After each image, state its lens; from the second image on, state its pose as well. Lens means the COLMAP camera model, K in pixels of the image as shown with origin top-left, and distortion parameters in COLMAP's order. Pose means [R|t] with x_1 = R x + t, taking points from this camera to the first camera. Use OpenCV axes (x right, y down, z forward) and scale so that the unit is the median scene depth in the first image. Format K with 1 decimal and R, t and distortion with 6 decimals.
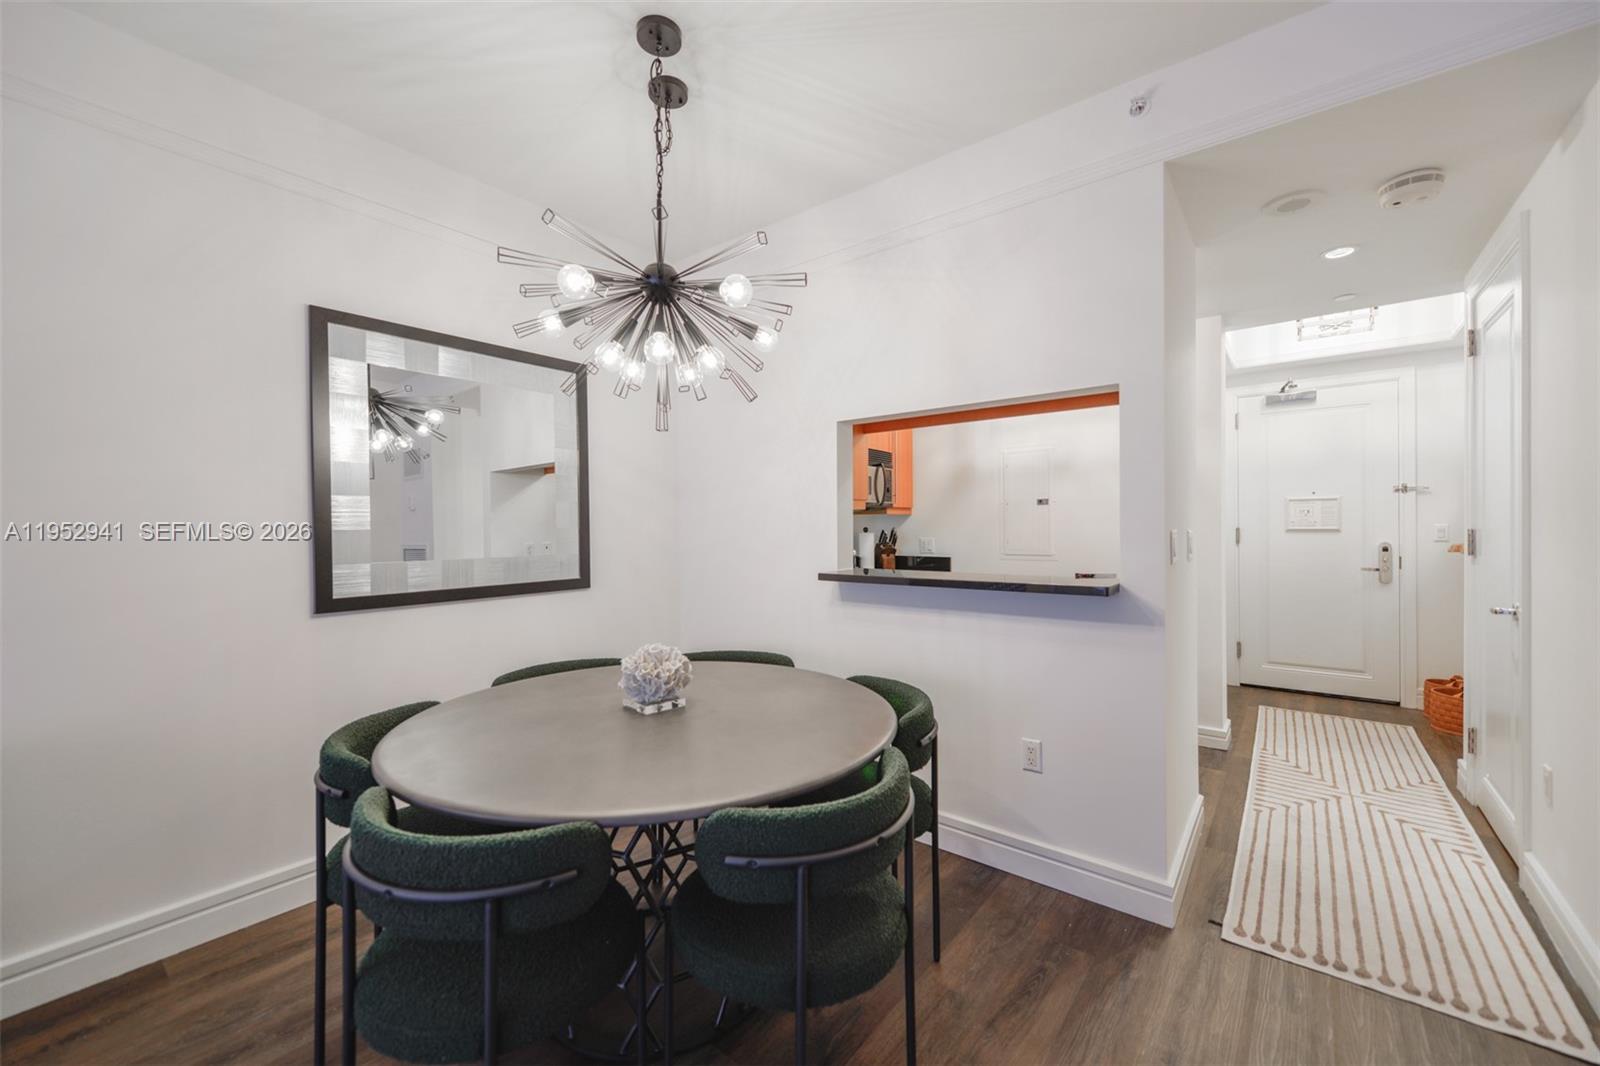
lens RADIAL K [[625.6, 0, 803.4], [0, 625.6, 530.6], [0, 0, 1]] dist [-0.001456, -0.003859]
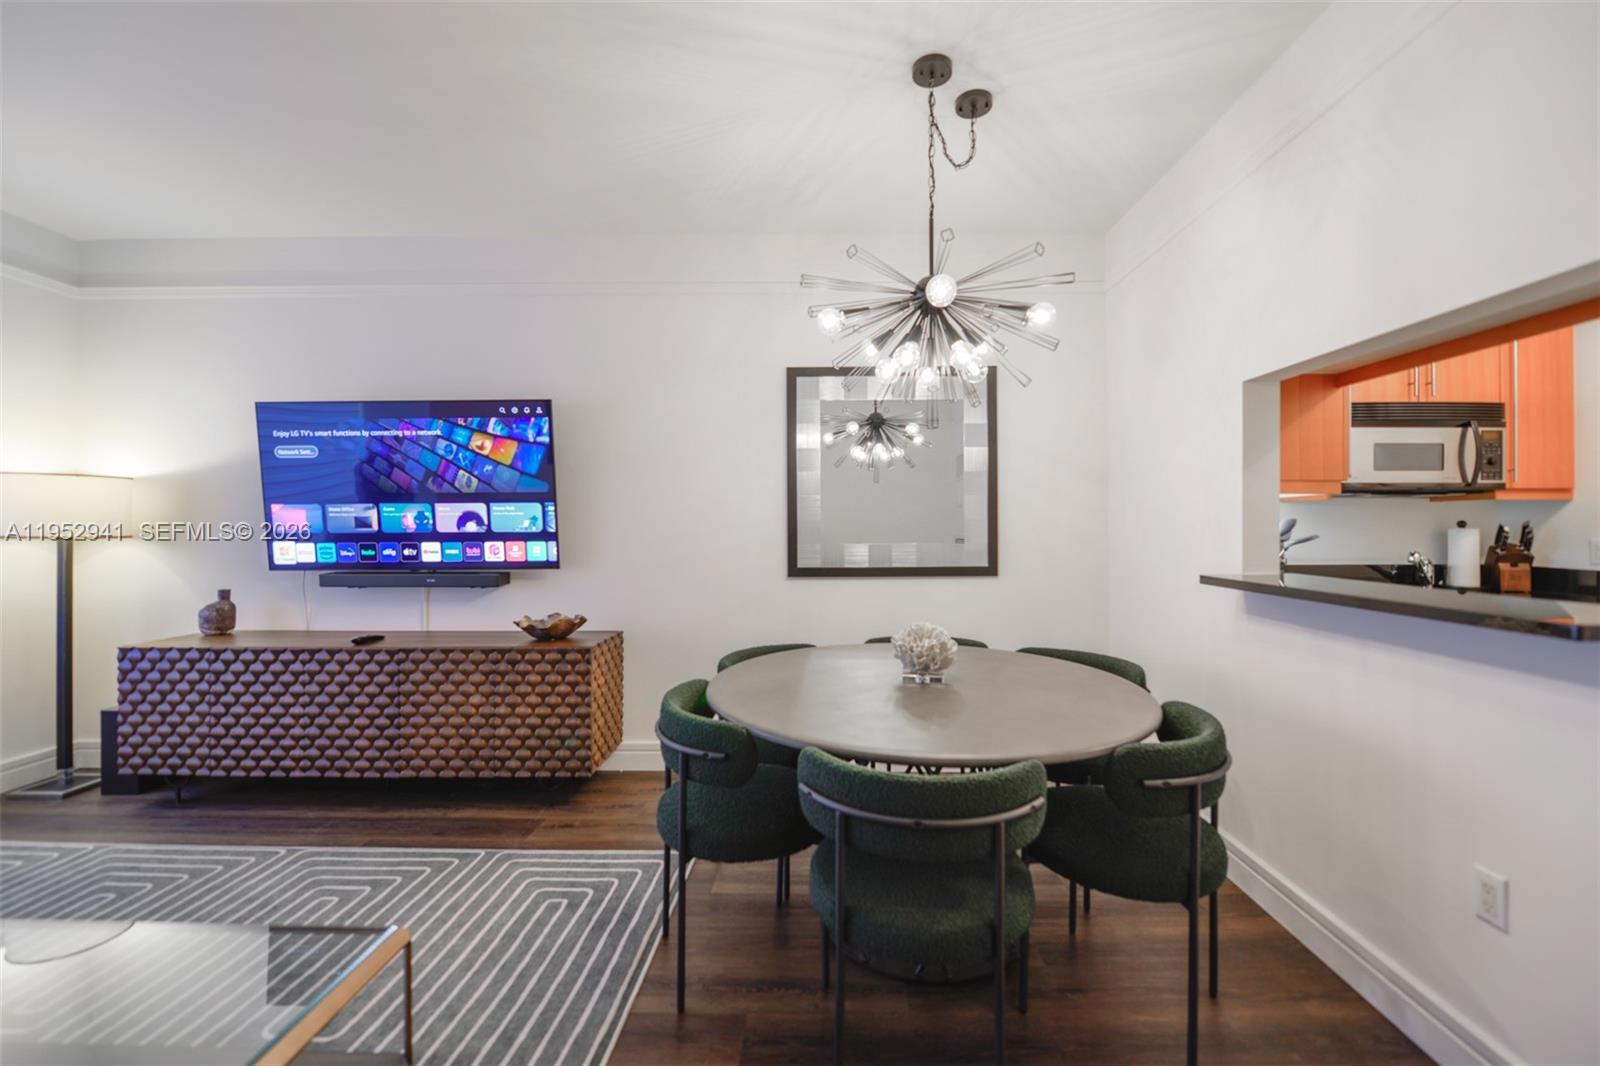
lens RADIAL K [[625.6, 0, 805.0], [0, 625.6, 533.0], [0, 0, 1]] dist [-0.001456, -0.003859]
pose [[0.624228, 0.016354, -0.781071, 0.320187], [-0.007225, 0.999859, 0.015160, 0.005170], [0.781209, -0.003820, 0.624258, 0.093002]]
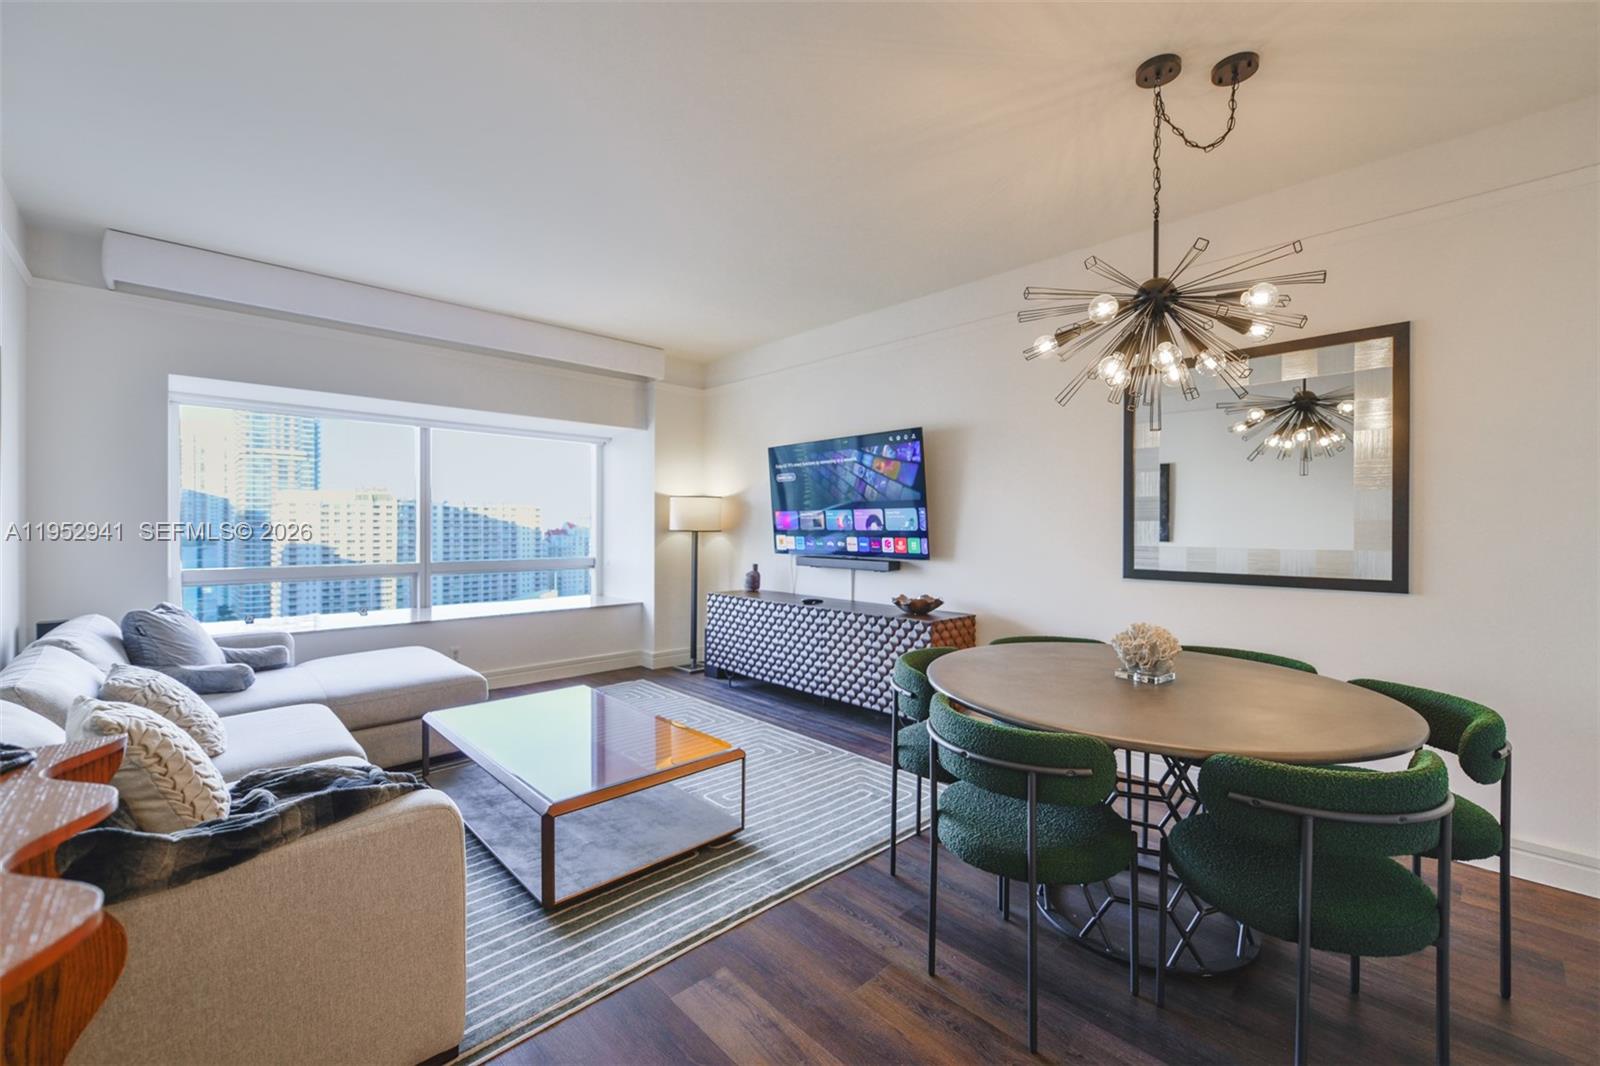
lens RADIAL K [[653.5, 0, 805.3], [0, 653.5, 528.3], [0, 0, 1]] dist [0.015692, -0.000005]
pose [[-0.132183, 0.012419, -0.991148, 0.681998], [-0.006201, 0.999892, 0.013355, -0.000406], [0.991206, 0.007912, -0.132091, 0.379719]]
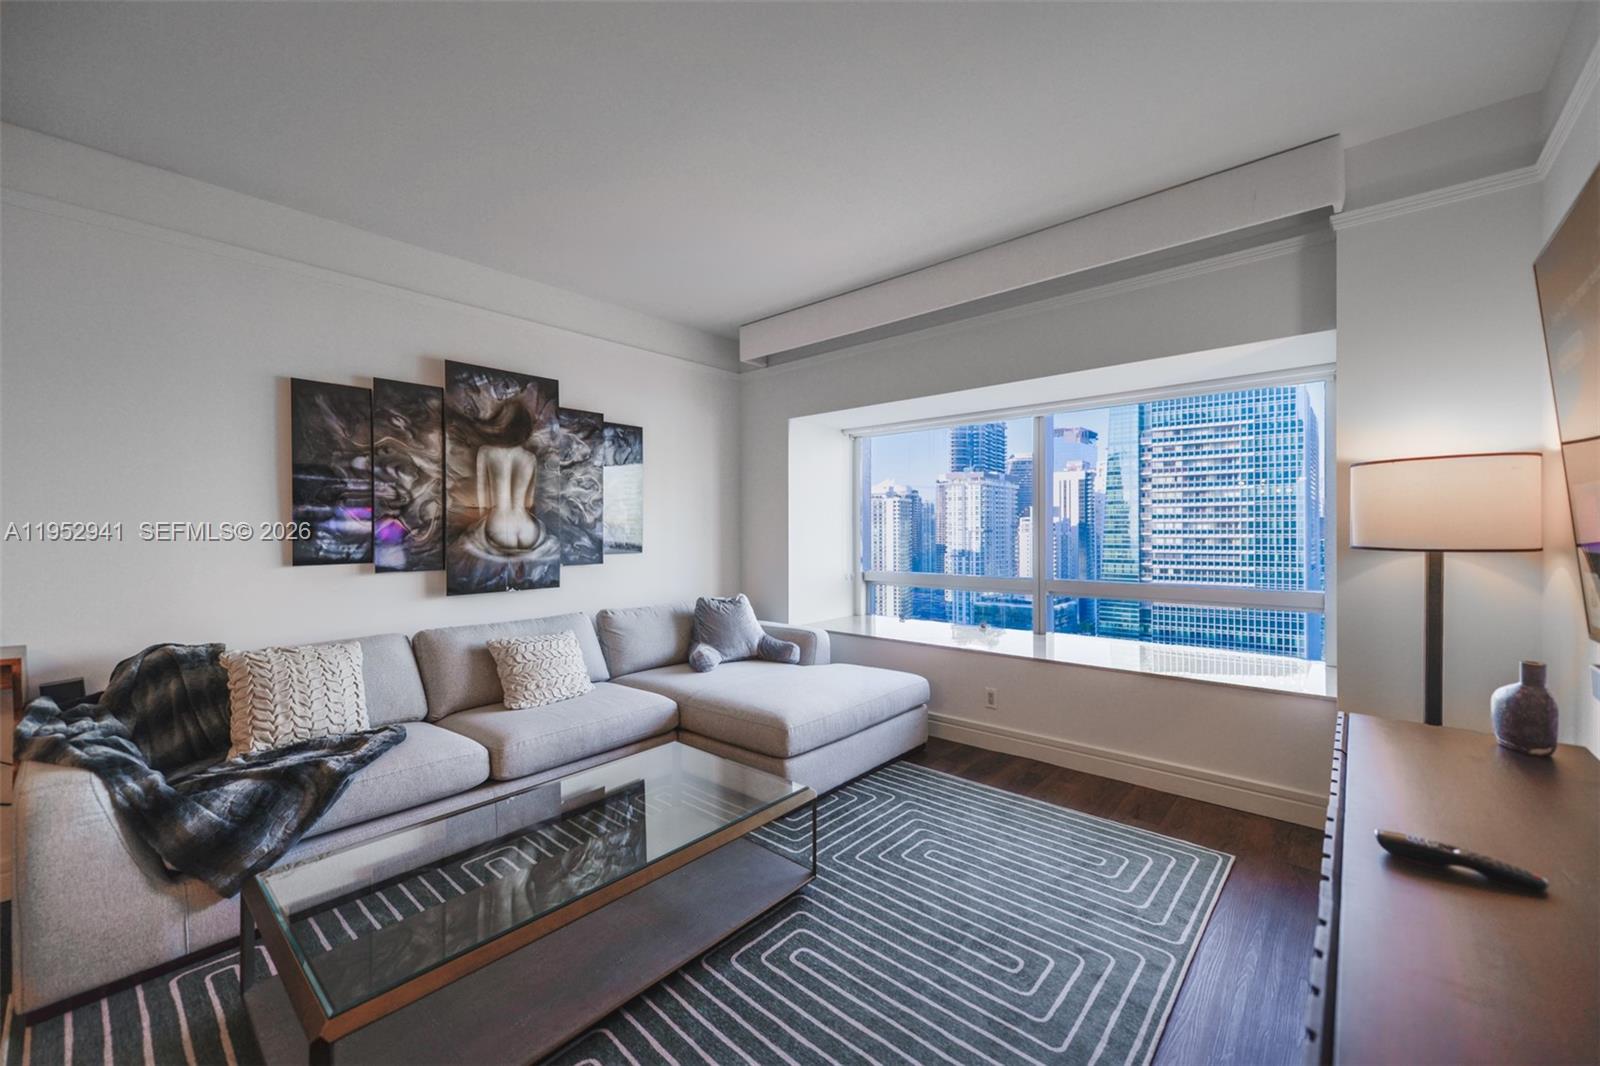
lens RADIAL K [[625.6, 0, 802.0], [0, 625.6, 531.3], [0, 0, 1]] dist [-0.001456, -0.003859]
pose [[-0.998570, 0.015045, 0.051290, -0.620863], [0.015267, 0.999876, 0.003942, 0.004007], [-0.051225, 0.004719, -0.998676, 0.561310]]
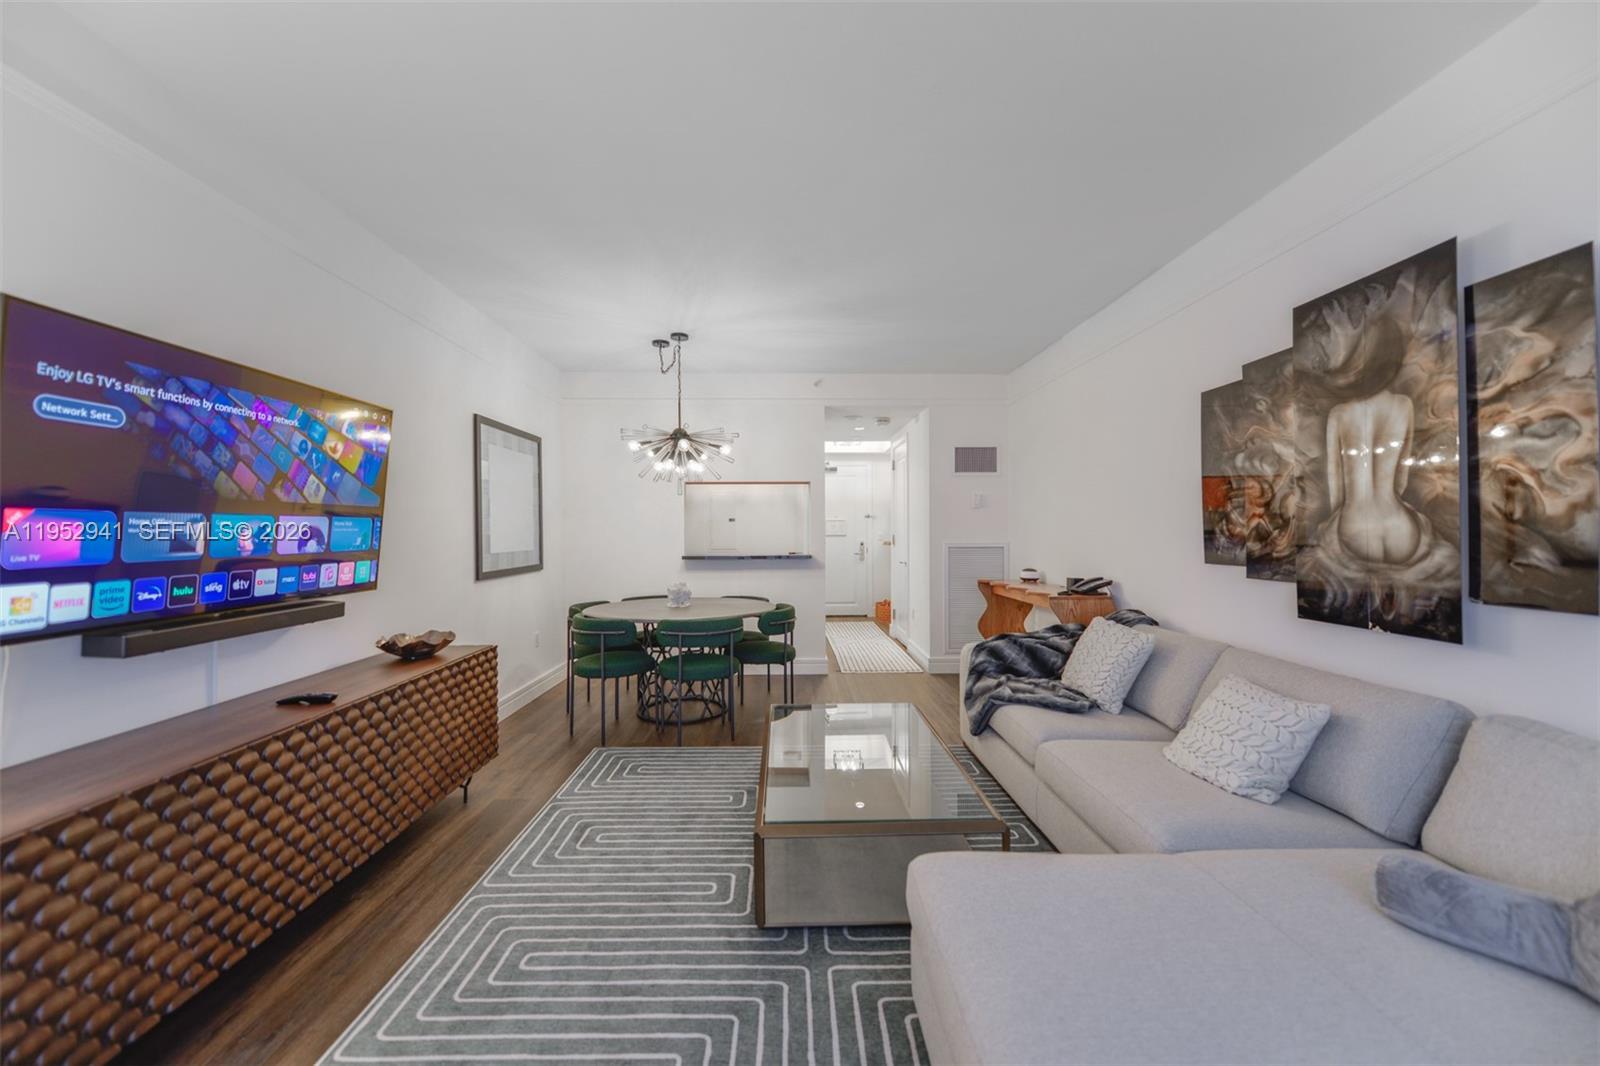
lens RADIAL K [[625.6, 0, 806.7], [0, 625.6, 534.5], [0, 0, 1]] dist [-0.001456, -0.003859]
pose [[0.757214, 0.000278, 0.653167, -1.023898], [0.001838, 0.999995, -0.002556, 0.002203], [-0.653165, 0.003136, 0.757209, -0.839891]]
